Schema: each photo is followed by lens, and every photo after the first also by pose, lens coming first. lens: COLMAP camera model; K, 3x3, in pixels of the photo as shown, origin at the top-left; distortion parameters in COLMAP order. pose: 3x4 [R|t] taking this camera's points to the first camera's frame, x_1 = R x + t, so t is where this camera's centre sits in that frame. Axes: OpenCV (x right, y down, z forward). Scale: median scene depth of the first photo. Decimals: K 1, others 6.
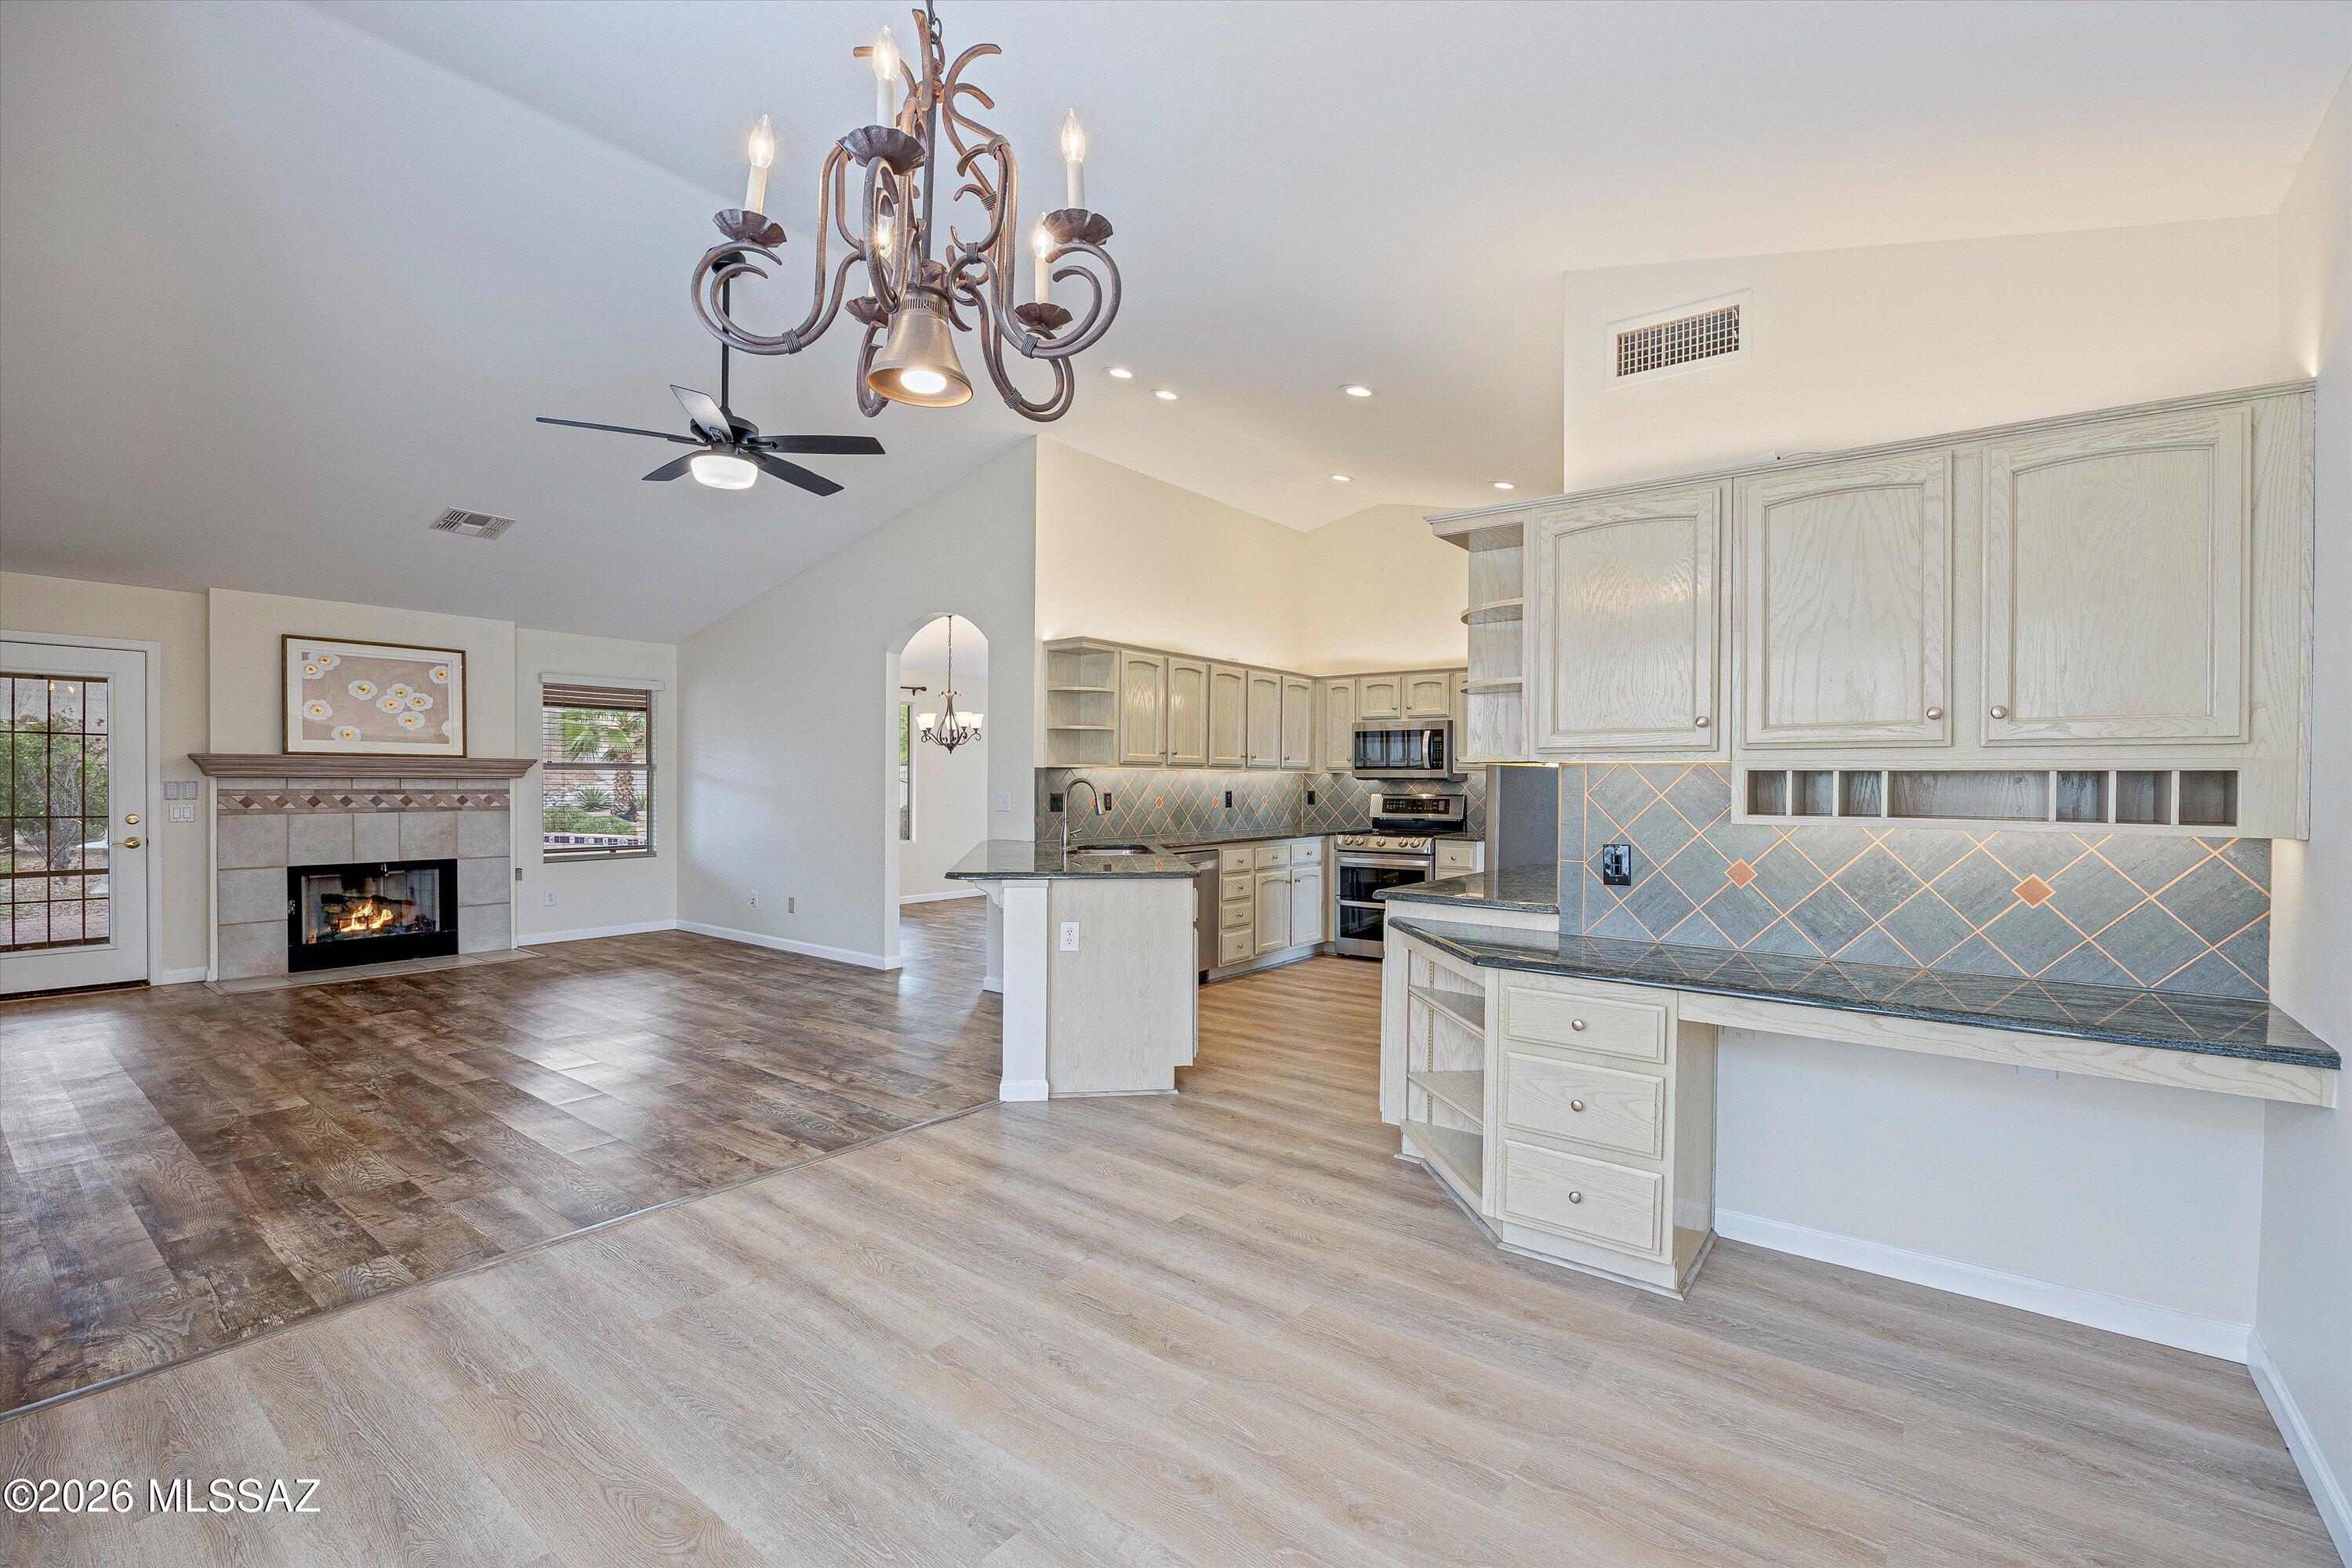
lens RADIAL K [[1030.7, 0, 1182.0], [0, 1030.7, 788.3], [0, 0, 1]] dist [-0.017257, 0.000835]
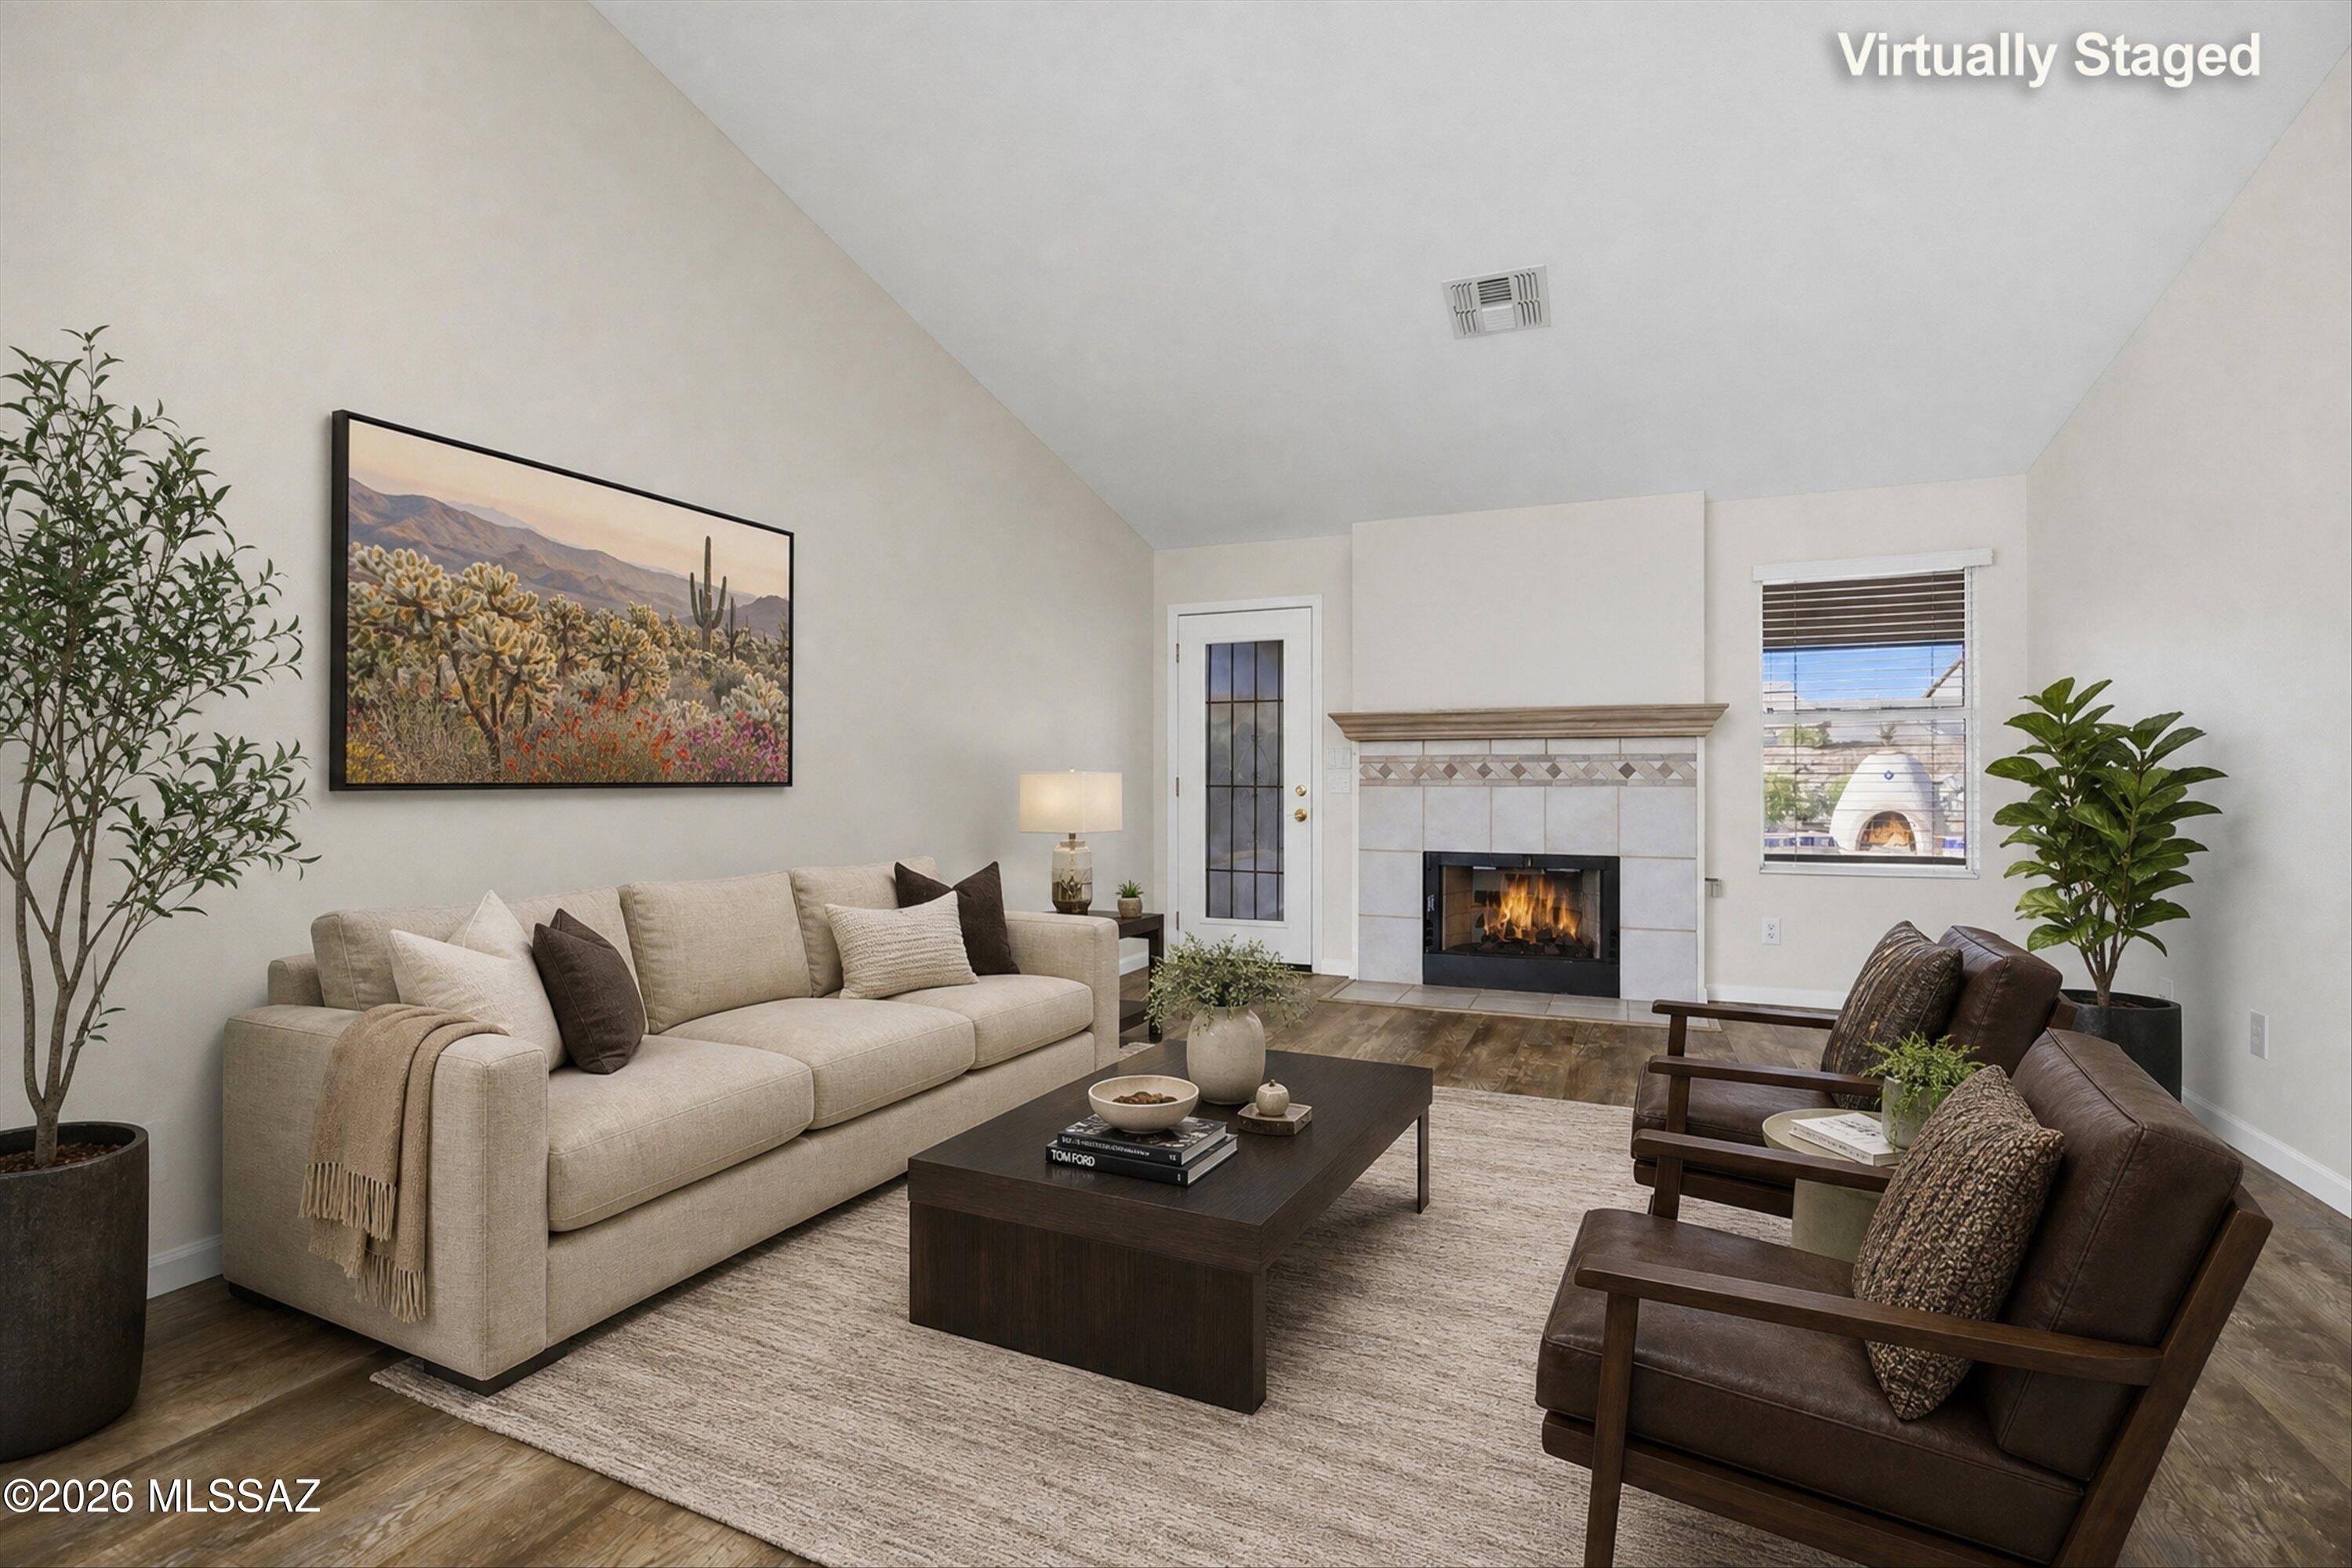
lens RADIAL K [[1030.7, 0, 1179.1], [0, 1030.7, 785.1], [0, 0, 1]] dist [-0.017257, 0.000835]
pose [[0.253071, -0.012650, -0.967365, -0.242768], [-0.004688, 0.999887, -0.014302, 0.064765], [0.967436, 0.008154, 0.252983, 1.067435]]
